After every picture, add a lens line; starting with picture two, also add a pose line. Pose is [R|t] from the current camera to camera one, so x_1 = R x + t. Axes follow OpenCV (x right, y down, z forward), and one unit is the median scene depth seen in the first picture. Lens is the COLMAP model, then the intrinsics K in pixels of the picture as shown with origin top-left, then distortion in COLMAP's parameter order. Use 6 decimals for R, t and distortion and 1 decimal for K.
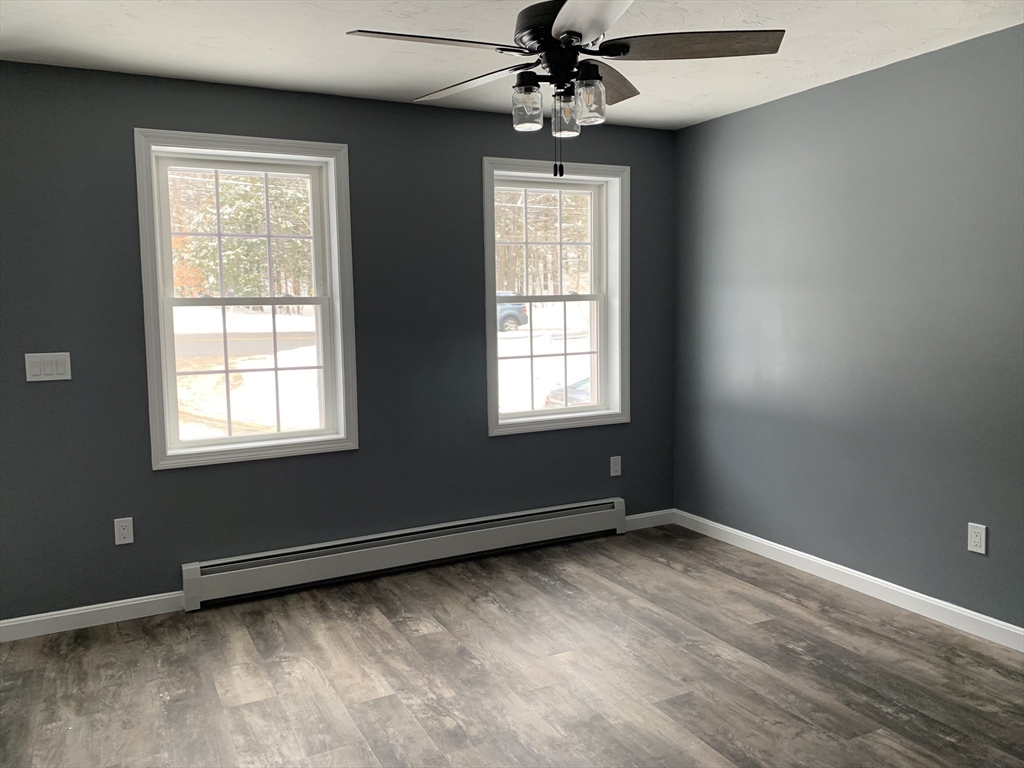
lens RADIAL K [[786.5, 0, 512.0], [0, 786.5, 384.0], [0, 0, 1]] dist [0.003840, -0.004284]
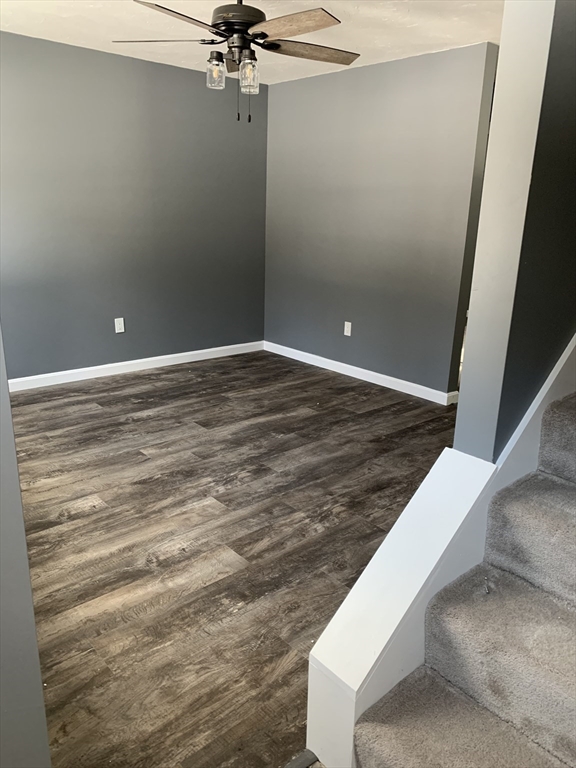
lens RADIAL K [[589.9, 0, 288.0], [0, 589.9, 384.0], [0, 0, 1]] dist [0.003840, -0.004284]
pose [[-0.253645, -0.268531, 0.929277, -0.994984], [0.069213, 0.953193, 0.294334, -0.076831], [-0.964818, 0.138974, -0.223187, 0.990999]]
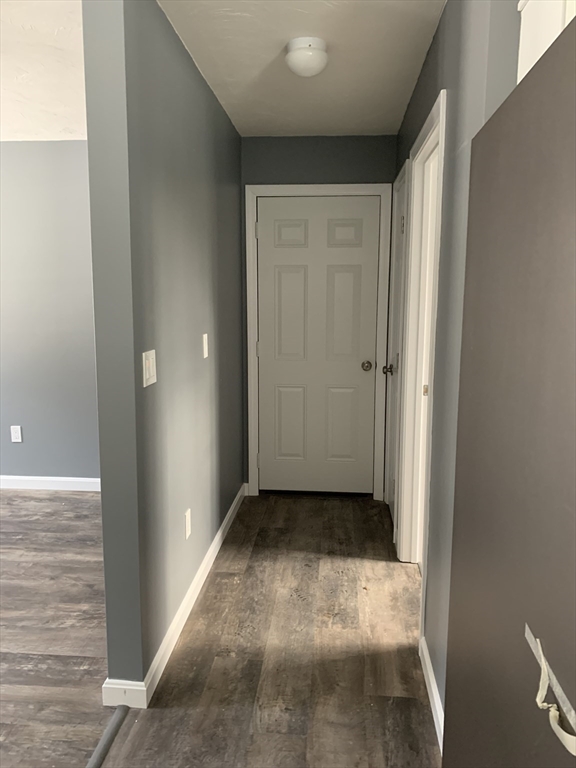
lens RADIAL K [[589.9, 0, 288.0], [0, 589.9, 384.0], [0, 0, 1]] dist [0.003840, -0.004284]
pose [[0.530594, -0.105822, 0.840994, -0.186131], [0.068226, 0.994289, 0.082067, 0.021061], [-0.844876, 0.013833, 0.534784, -0.220192]]
